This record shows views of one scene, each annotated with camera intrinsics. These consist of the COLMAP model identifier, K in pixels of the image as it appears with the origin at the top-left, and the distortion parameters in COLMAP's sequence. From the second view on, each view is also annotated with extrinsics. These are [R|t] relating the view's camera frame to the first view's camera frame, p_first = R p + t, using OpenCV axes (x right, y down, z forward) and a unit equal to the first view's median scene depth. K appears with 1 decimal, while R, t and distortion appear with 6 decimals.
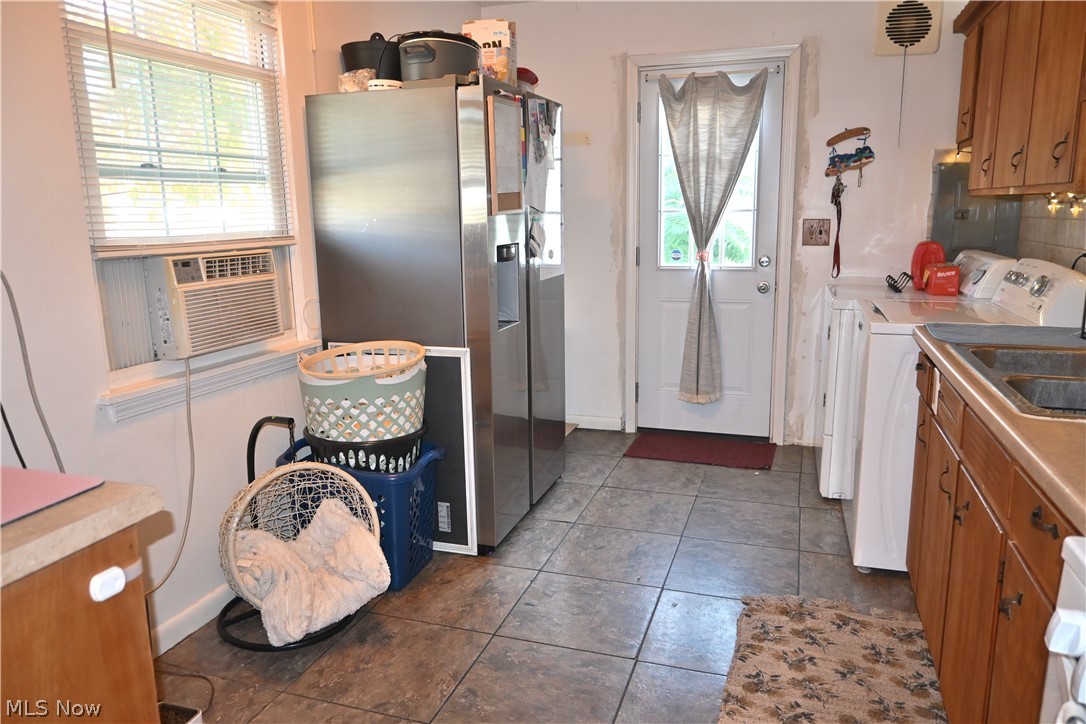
lens RADIAL K [[763.6, 0, 540.1], [0, 763.6, 361.9], [0, 0, 1]] dist [-0.027525, 0.004873]
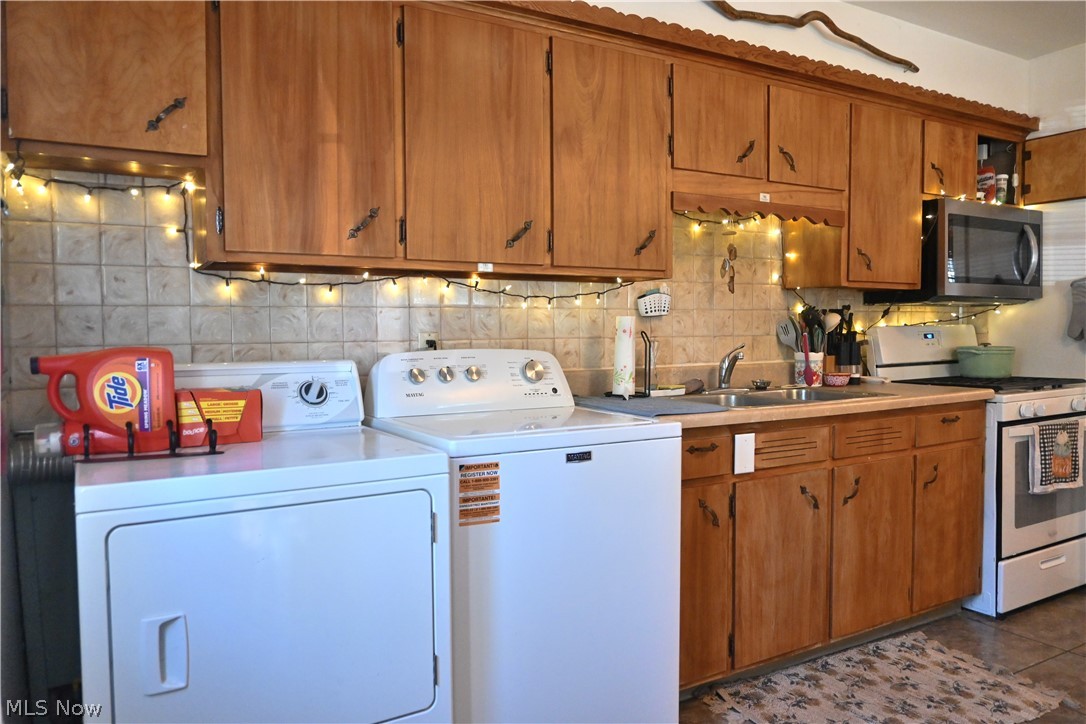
lens RADIAL K [[763.6, 0, 540.1], [0, 763.6, 361.9], [0, 0, 1]] dist [-0.027525, 0.004873]
pose [[-0.750219, -0.008767, 0.661132, 0.014712], [0.147752, 0.972403, 0.180557, -0.183149], [-0.644470, 0.233141, -0.728220, 1.088125]]
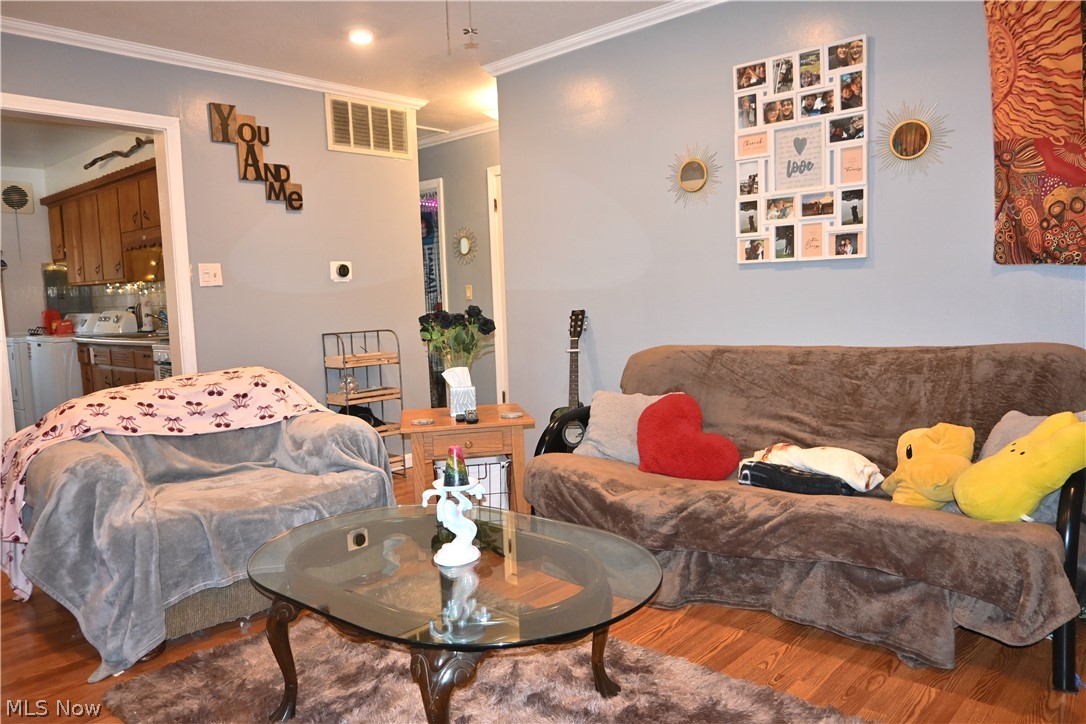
lens RADIAL K [[763.6, 0, 540.1], [0, 763.6, 361.9], [0, 0, 1]] dist [-0.027525, 0.004873]
pose [[0.397836, -0.090695, 0.912963, -0.705717], [0.209725, 0.977743, 0.005740, 0.206526], [-0.893164, 0.189188, 0.408003, -0.815030]]
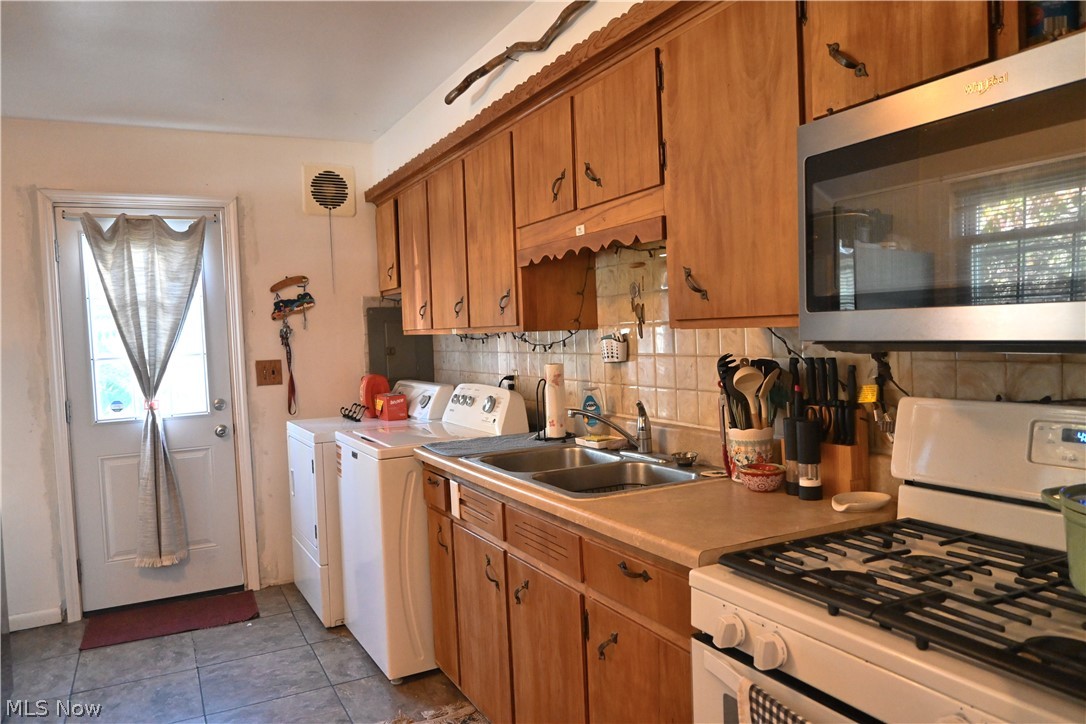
lens RADIAL K [[763.6, 0, 540.1], [0, 763.6, 361.9], [0, 0, 1]] dist [-0.027525, 0.004873]
pose [[0.691285, -0.044267, 0.721225, -0.130710], [0.171188, 0.979739, -0.103947, -0.014405], [-0.702011, 0.195323, 0.684857, 0.029531]]
